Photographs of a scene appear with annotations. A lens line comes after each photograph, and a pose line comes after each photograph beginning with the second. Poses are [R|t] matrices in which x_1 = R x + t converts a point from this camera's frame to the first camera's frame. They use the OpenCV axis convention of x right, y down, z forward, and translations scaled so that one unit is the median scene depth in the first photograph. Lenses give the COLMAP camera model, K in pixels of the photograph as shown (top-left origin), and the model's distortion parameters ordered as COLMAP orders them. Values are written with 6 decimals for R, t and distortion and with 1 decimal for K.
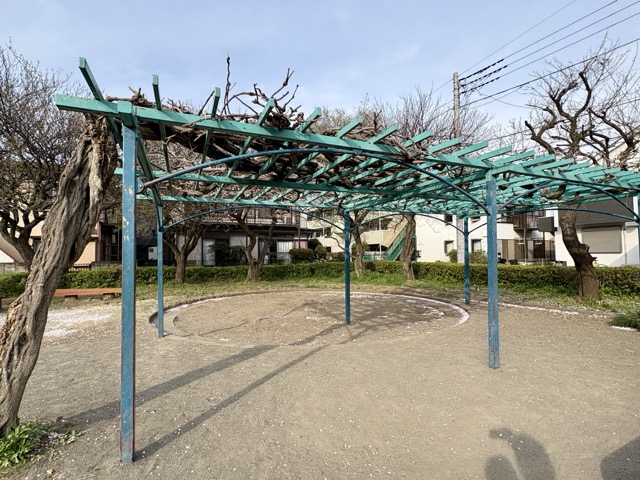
lens RADIAL K [[315.5, 0, 320.3], [0, 315.5, 241.0], [0, 0, 1]] dist [0.005300, 0.001672]
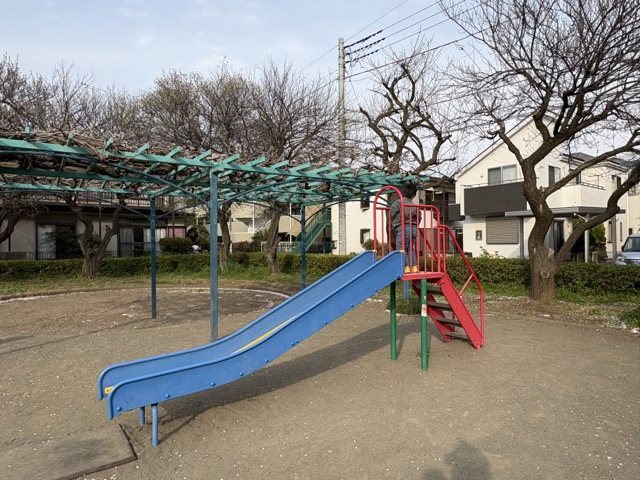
lens RADIAL K [[413.9, 0, 319.7], [0, 413.9, 240.6], [0, 0, 1]] dist [-0.001532, 0.002316]
pose [[0.985548, 0.003484, 0.169360, 0.177560], [-0.008713, 0.999508, 0.030142, -0.003979], [-0.169172, -0.031182, 0.985093, -0.140134]]
